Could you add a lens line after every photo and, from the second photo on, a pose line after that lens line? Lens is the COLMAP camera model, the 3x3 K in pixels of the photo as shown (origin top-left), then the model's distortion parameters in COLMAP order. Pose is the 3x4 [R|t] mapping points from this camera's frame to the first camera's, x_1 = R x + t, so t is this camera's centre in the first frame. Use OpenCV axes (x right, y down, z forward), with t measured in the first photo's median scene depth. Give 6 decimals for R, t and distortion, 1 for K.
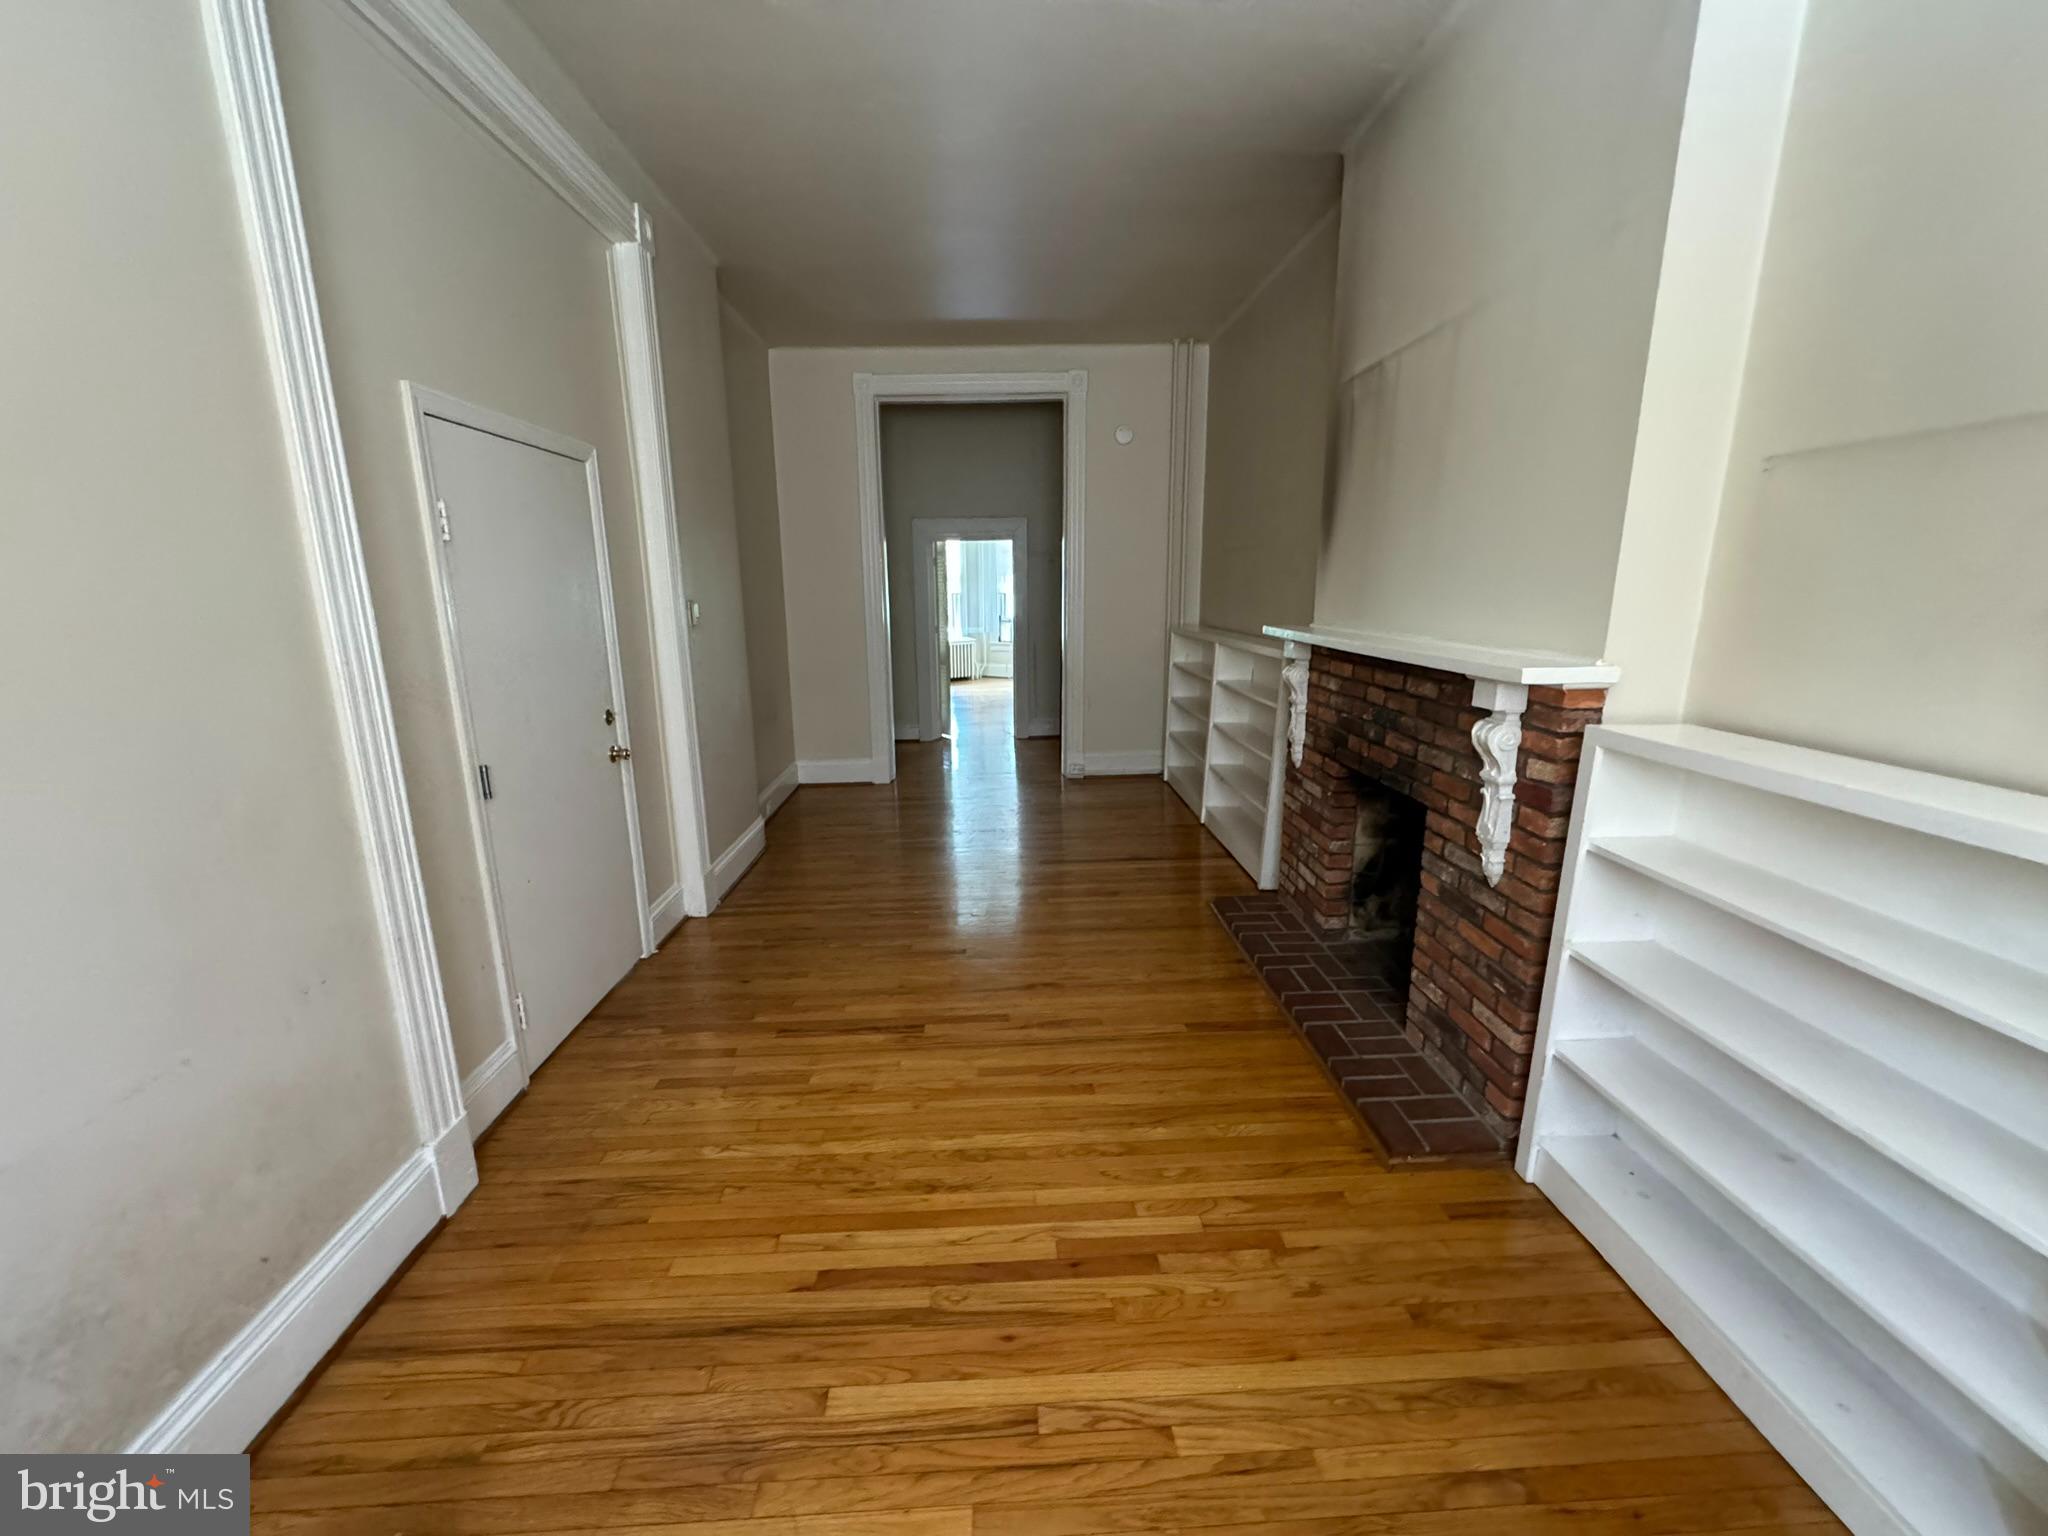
lens RADIAL K [[815.3, 0, 1018.7], [0, 815.3, 762.5], [0, 0, 1]] dist [-0.002991, 0.001145]
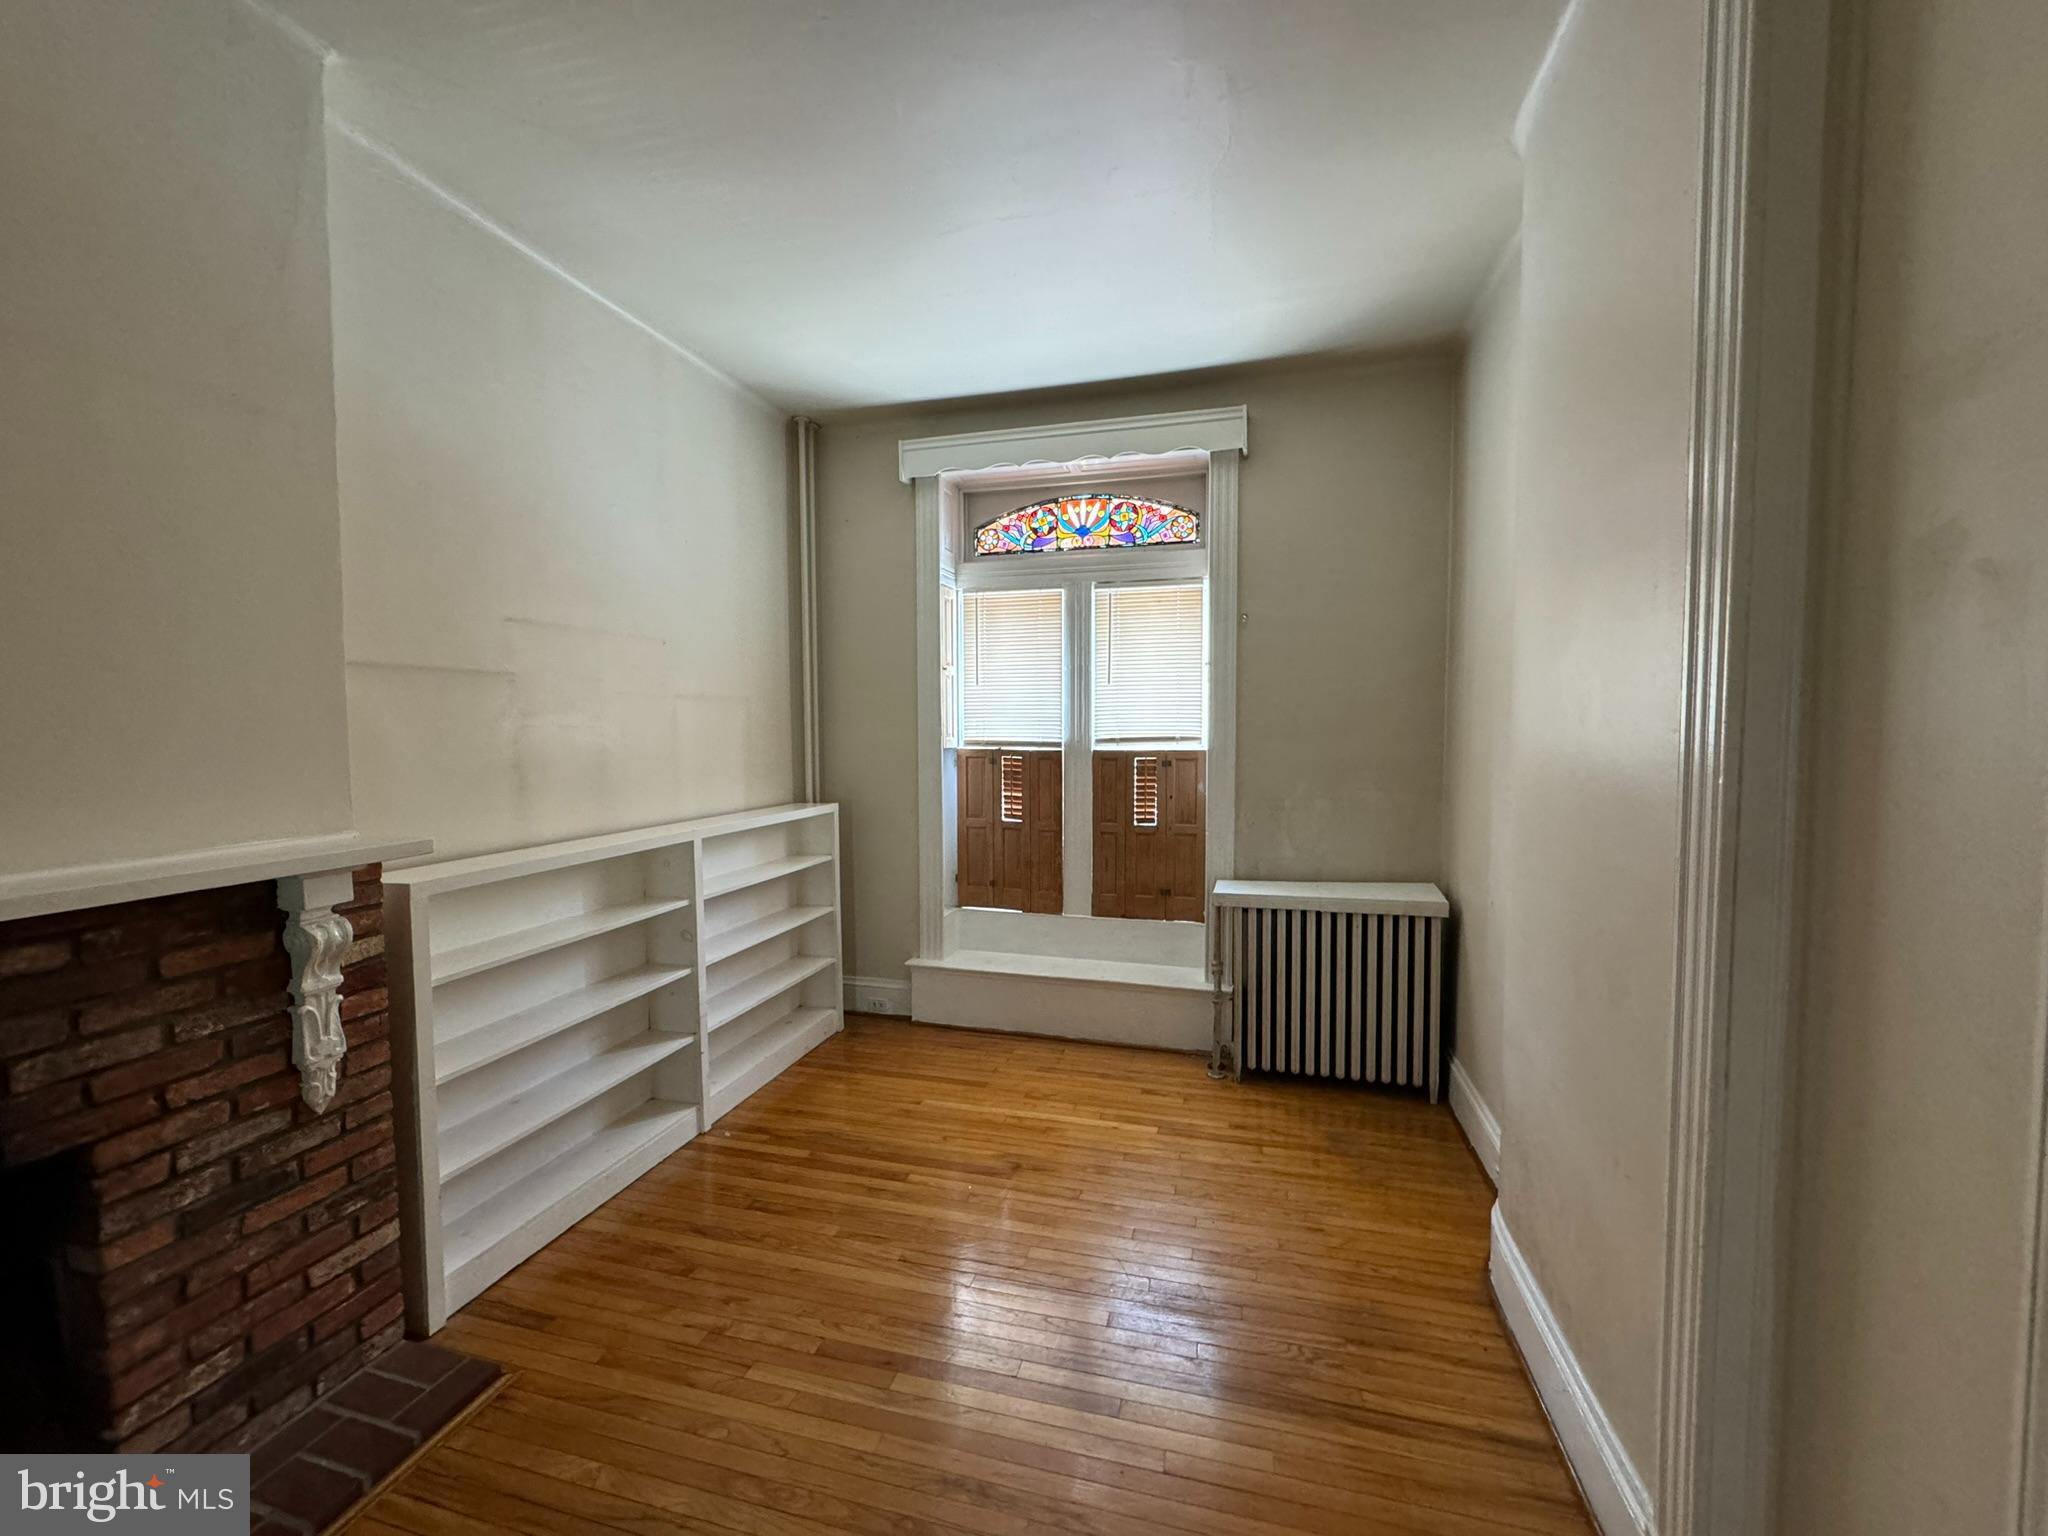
lens RADIAL K [[815.3, 0, 1030.2], [0, 815.3, 766.3], [0, 0, 1]] dist [-0.002991, 0.001145]
pose [[-0.954140, -0.000767, 0.299359, -0.357699], [0.078141, 0.964690, 0.251528, -0.336282], [-0.288981, 0.263385, -0.920390, 1.411467]]
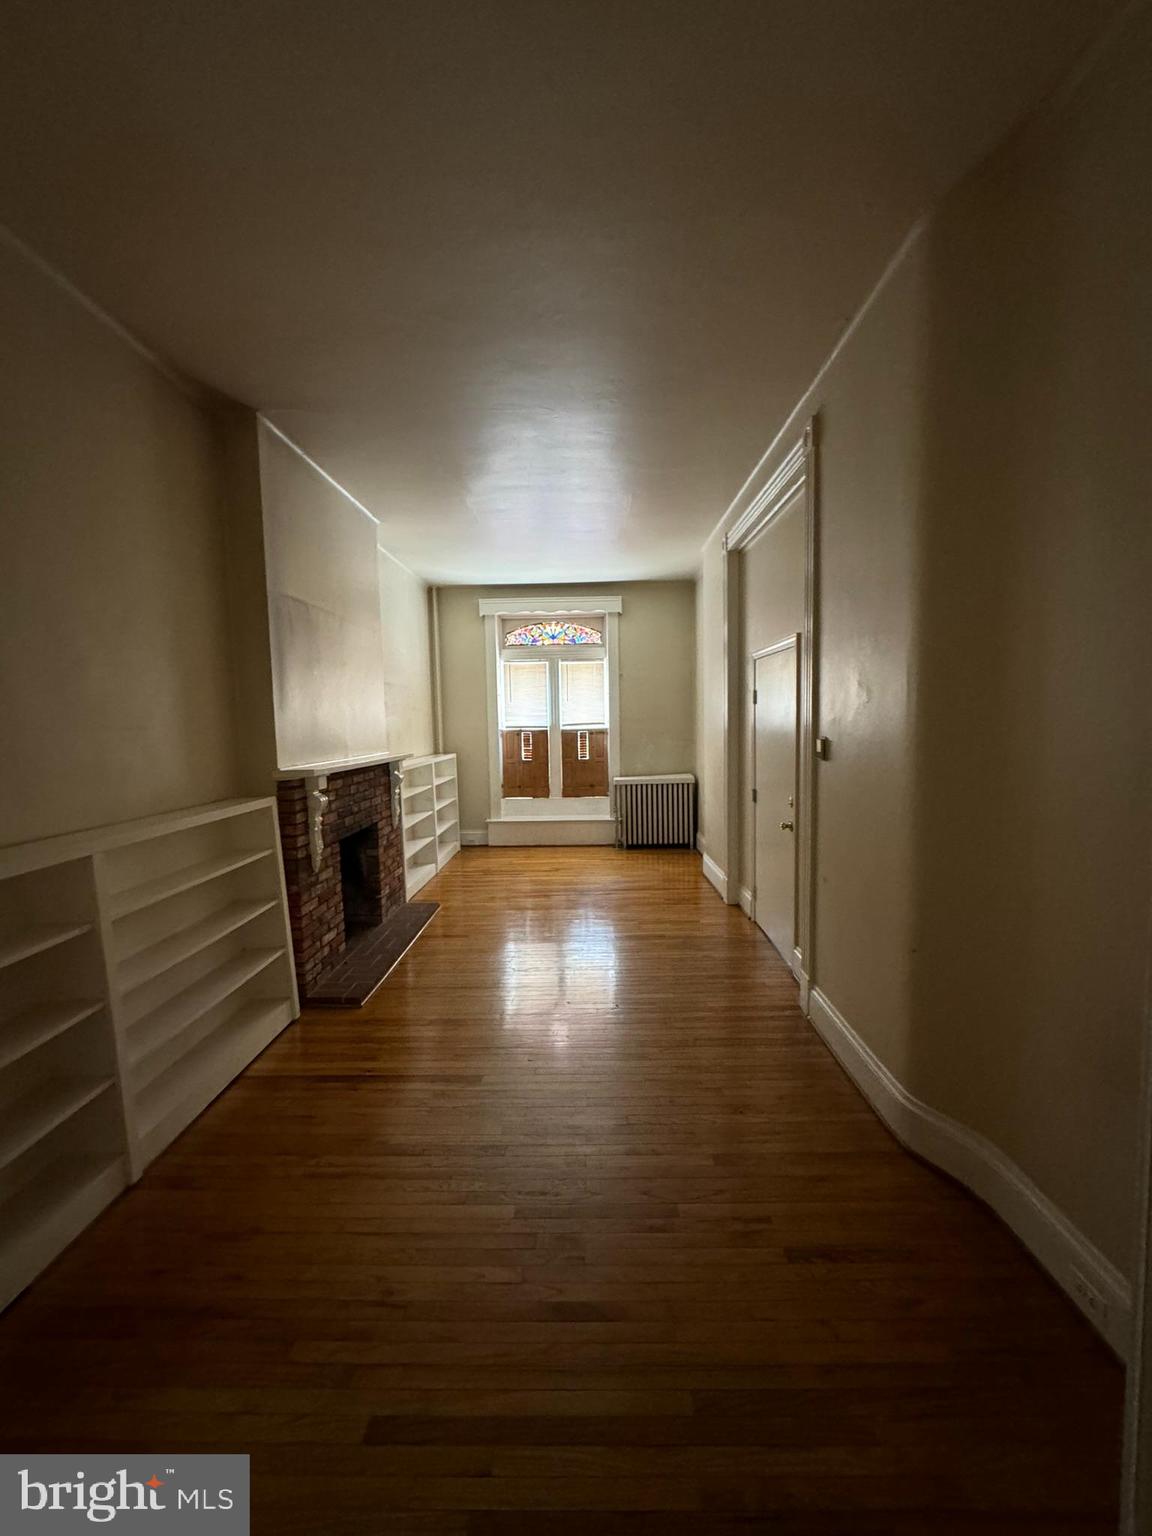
lens RADIAL K [[611.5, 0, 573.3], [0, 611.5, 771.6], [0, 0, 1]] dist [-0.002991, 0.001145]
pose [[-0.997501, 0.023729, 0.066555, -0.224617], [0.042403, 0.954489, 0.295217, -0.660534], [-0.056521, 0.297301, -0.953109, 2.923487]]
